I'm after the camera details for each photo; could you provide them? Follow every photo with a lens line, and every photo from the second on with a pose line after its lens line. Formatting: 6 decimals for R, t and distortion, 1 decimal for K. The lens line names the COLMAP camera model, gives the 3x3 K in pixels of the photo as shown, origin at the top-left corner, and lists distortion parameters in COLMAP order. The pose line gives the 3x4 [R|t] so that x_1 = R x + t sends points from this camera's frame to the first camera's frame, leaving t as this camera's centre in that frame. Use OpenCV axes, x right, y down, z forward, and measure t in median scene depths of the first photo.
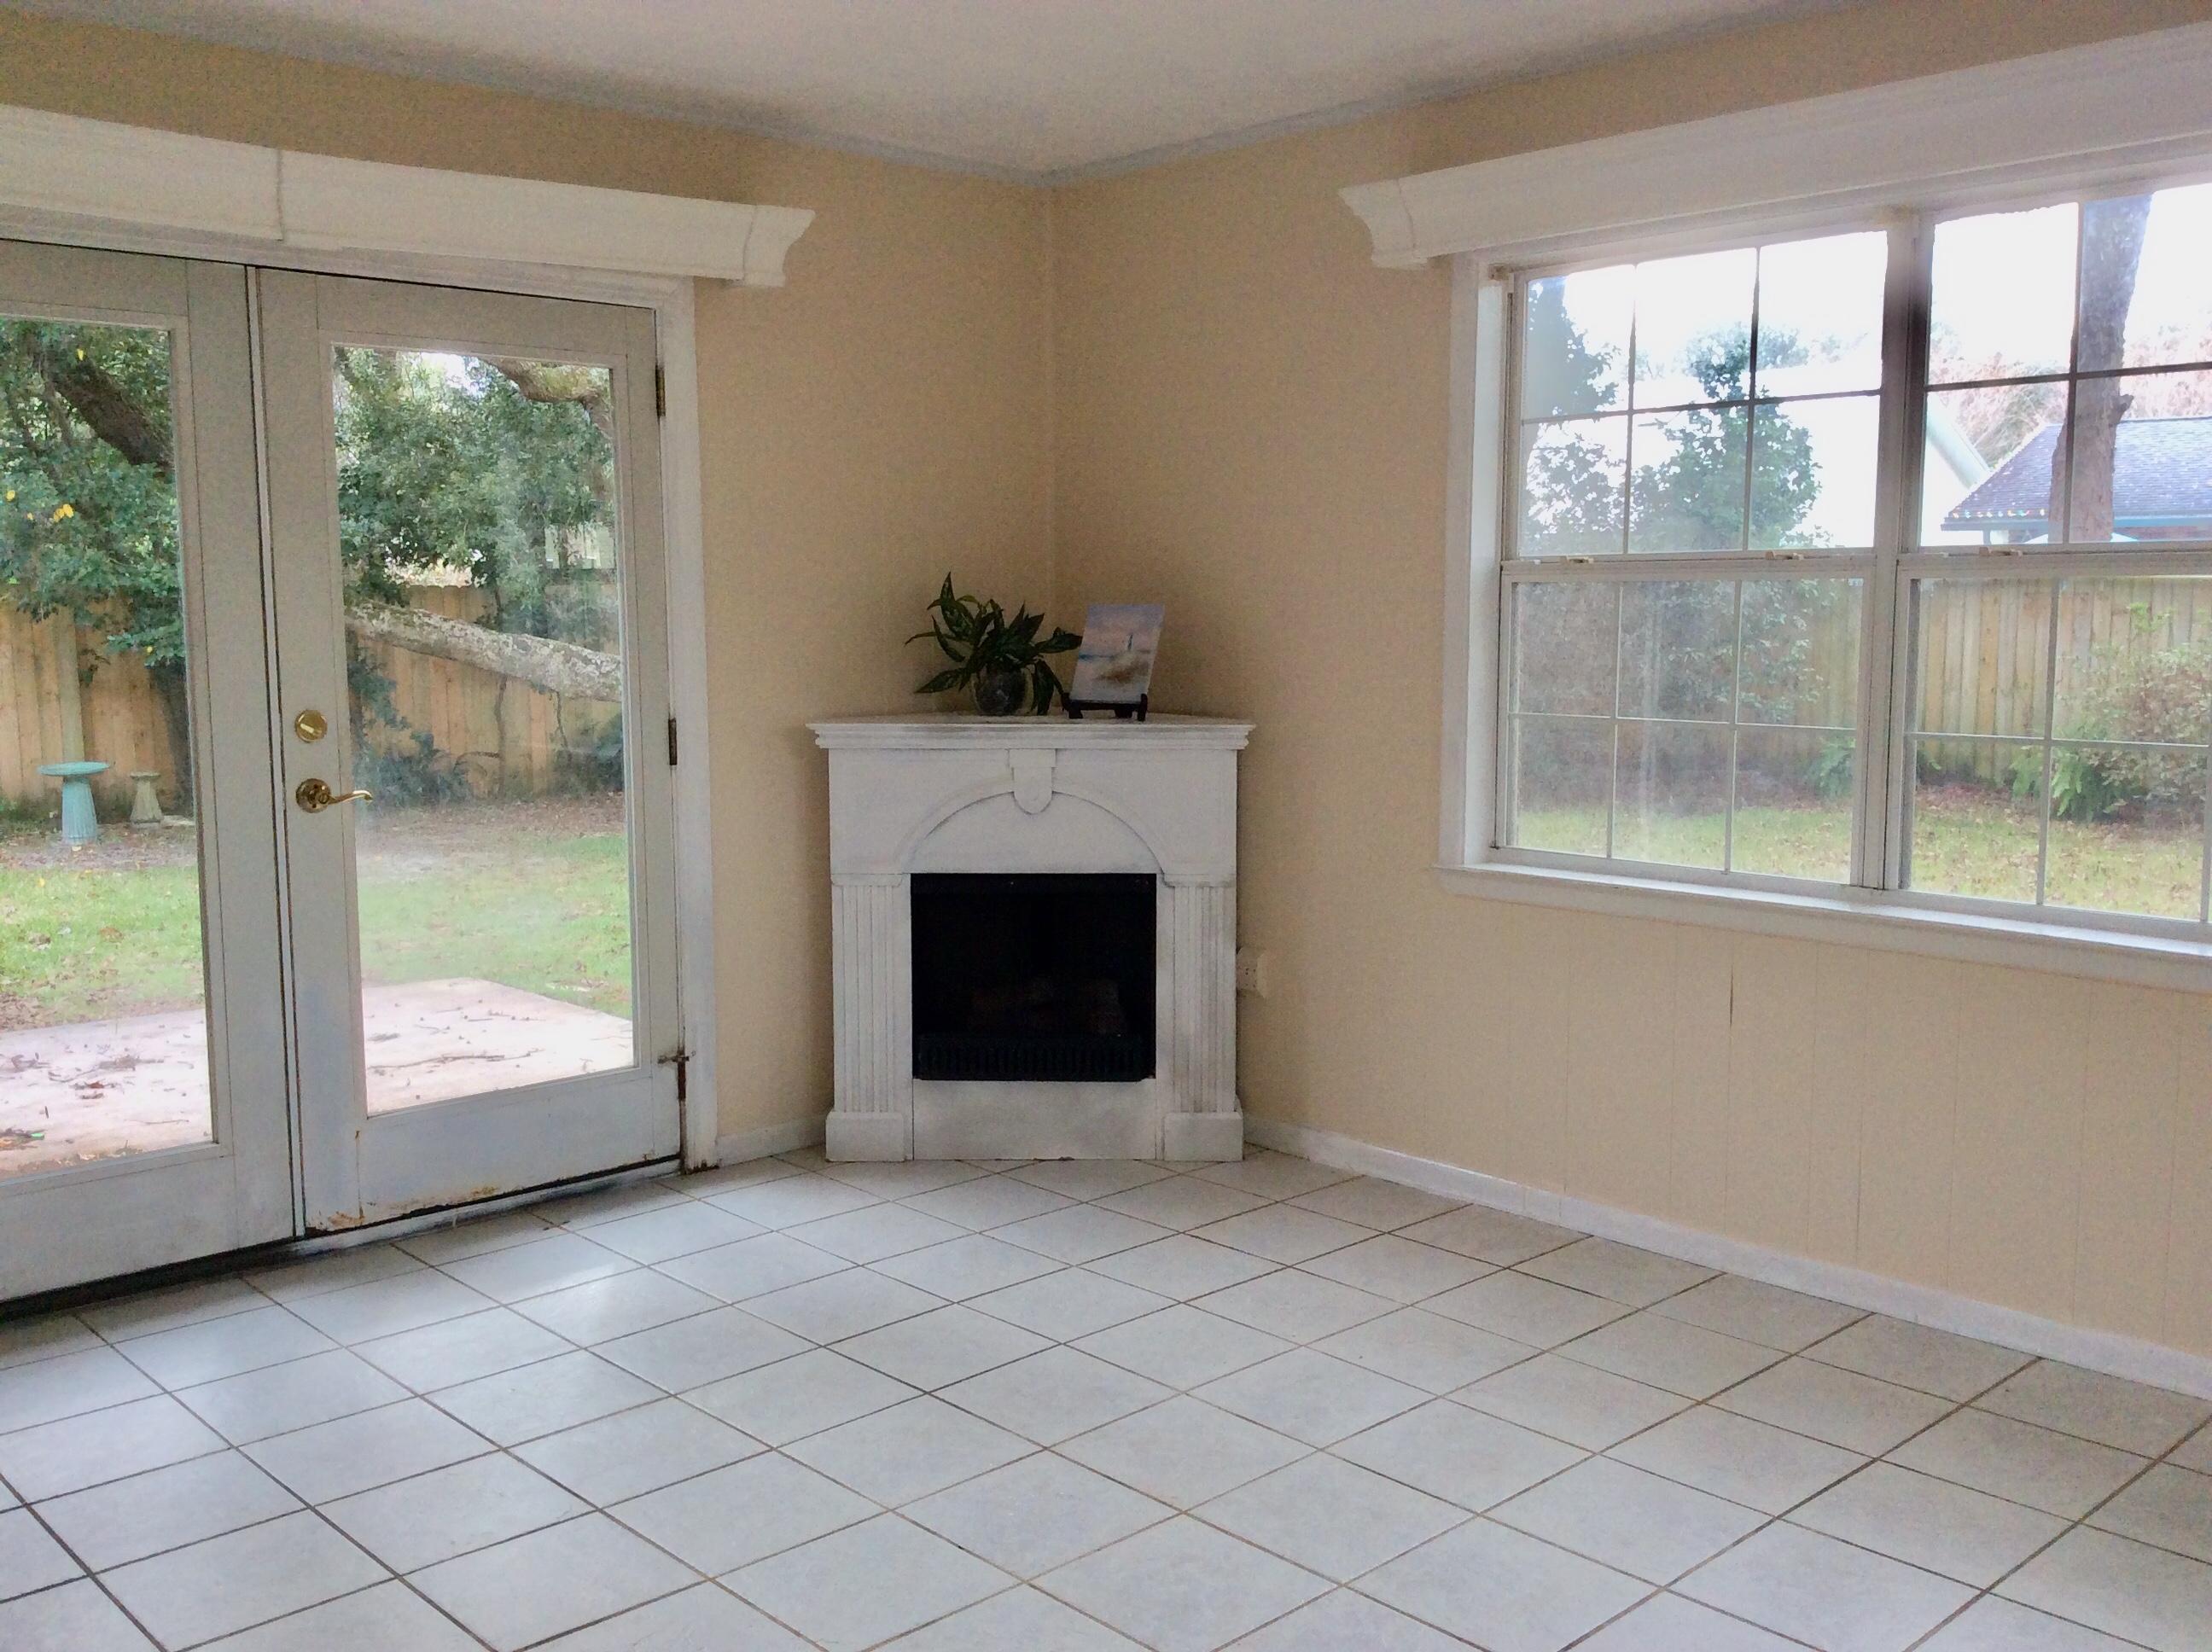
lens RADIAL K [[1999.7, 0, 1106.0], [0, 1999.7, 826.0], [0, 0, 1]] dist [0.127324, -0.249471]
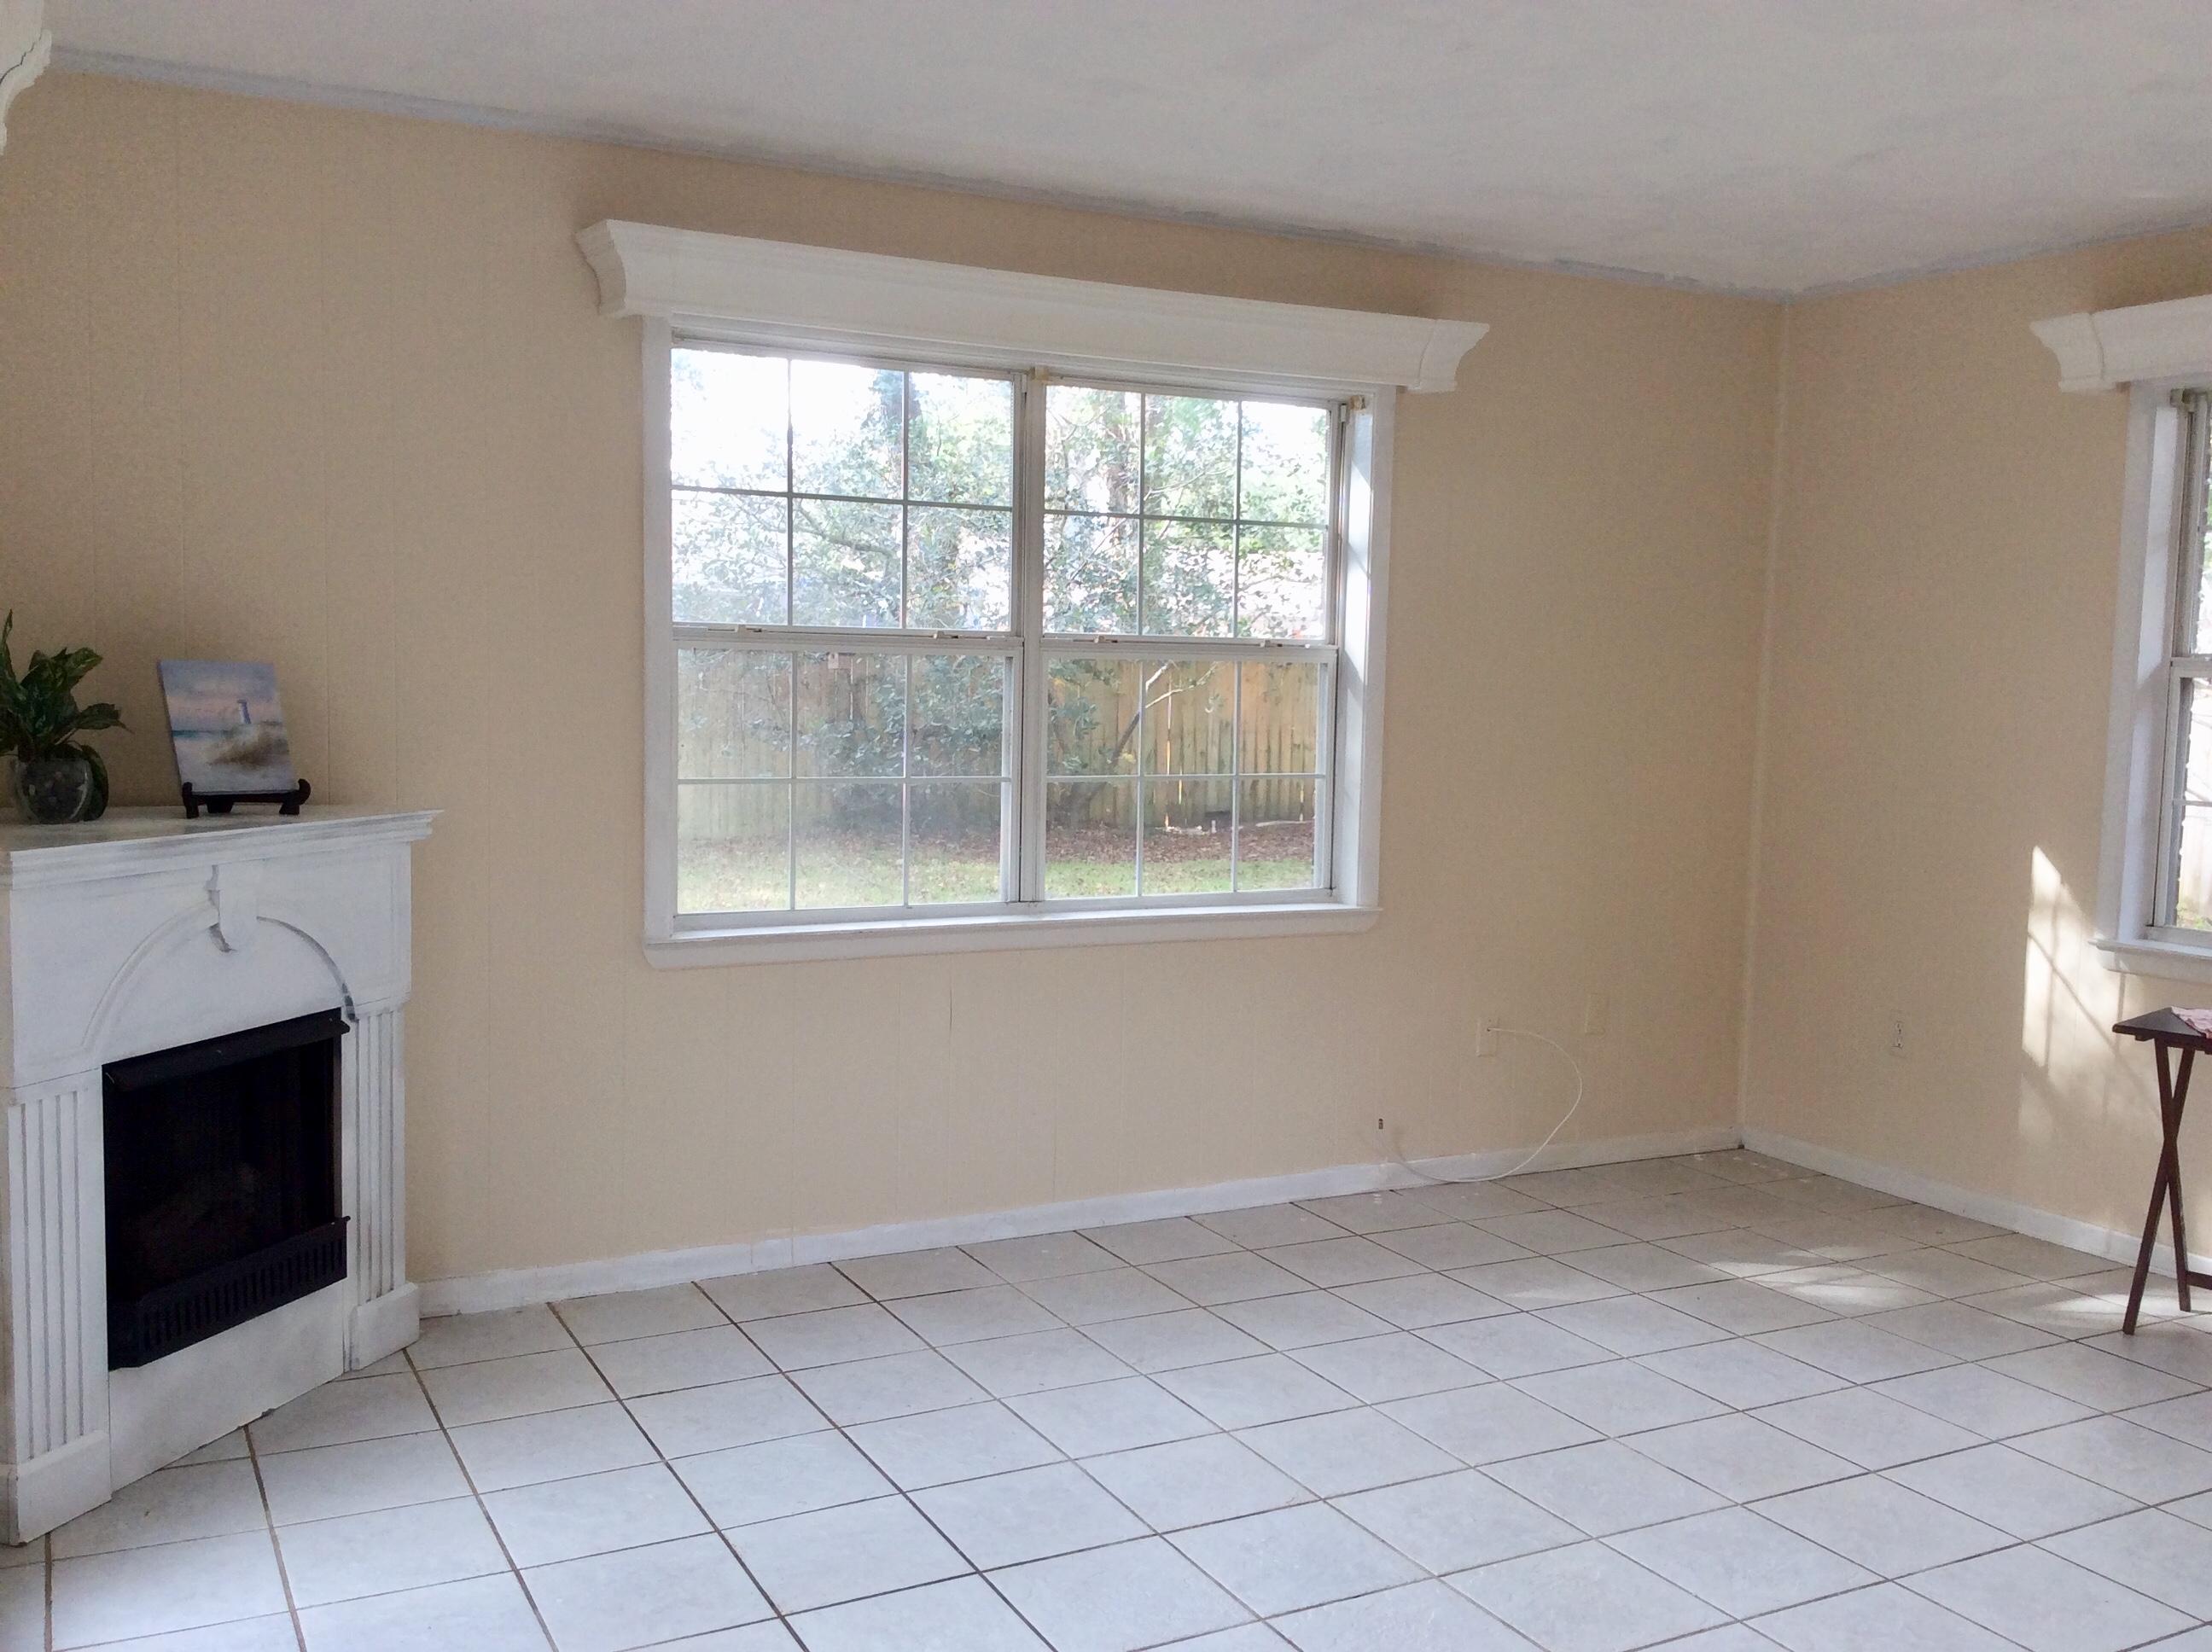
lens RADIAL K [[2033.4, 0, 1106.0], [0, 2033.4, 826.0], [0, 0, 1]] dist [0.132056, -0.250513]
pose [[0.260061, -0.073573, 0.962785, -0.719436], [0.084726, 0.994986, 0.053148, -0.069334], [-0.961868, 0.067751, 0.264990, 0.533648]]
